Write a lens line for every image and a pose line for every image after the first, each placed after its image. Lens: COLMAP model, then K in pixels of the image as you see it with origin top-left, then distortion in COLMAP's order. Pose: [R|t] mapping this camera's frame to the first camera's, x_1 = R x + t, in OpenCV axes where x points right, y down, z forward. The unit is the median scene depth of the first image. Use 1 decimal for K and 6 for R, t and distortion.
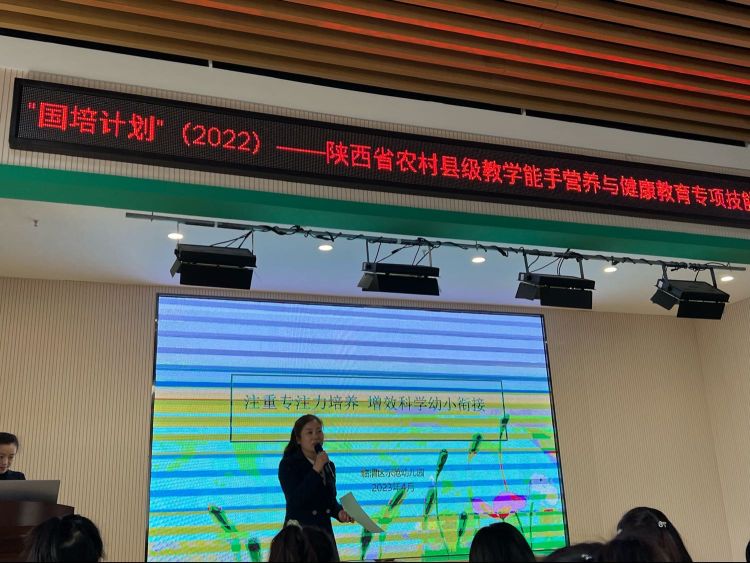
lens RADIAL K [[760.7, 0, 363.9], [0, 760.7, 281.1], [0, 0, 1]] dist [0.049937, 0.000000]
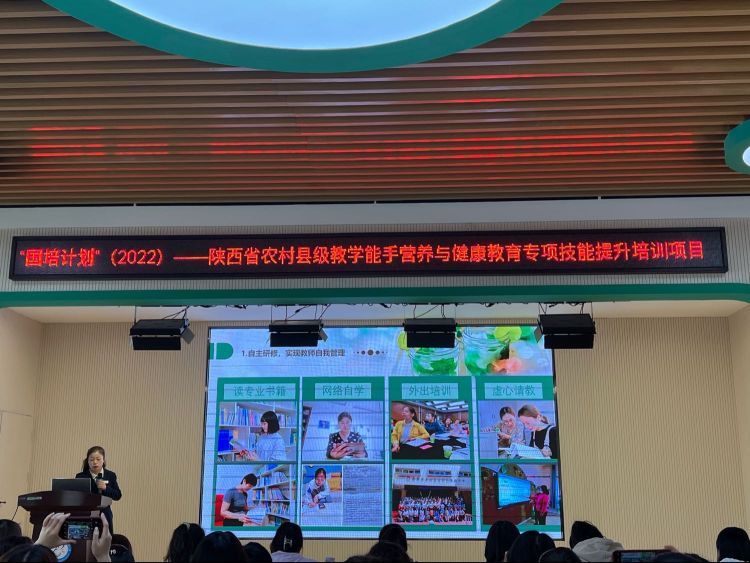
lens RADIAL K [[862.8, 0, 389.0], [0, 862.8, 276.0], [0, 0, 1]] dist [0.046793, 0.000000]
pose [[0.933758, -0.053026, -0.353955, 0.774145], [0.076462, 0.995687, 0.052549, -0.178279], [0.349642, -0.076132, 0.933785, -0.369673]]
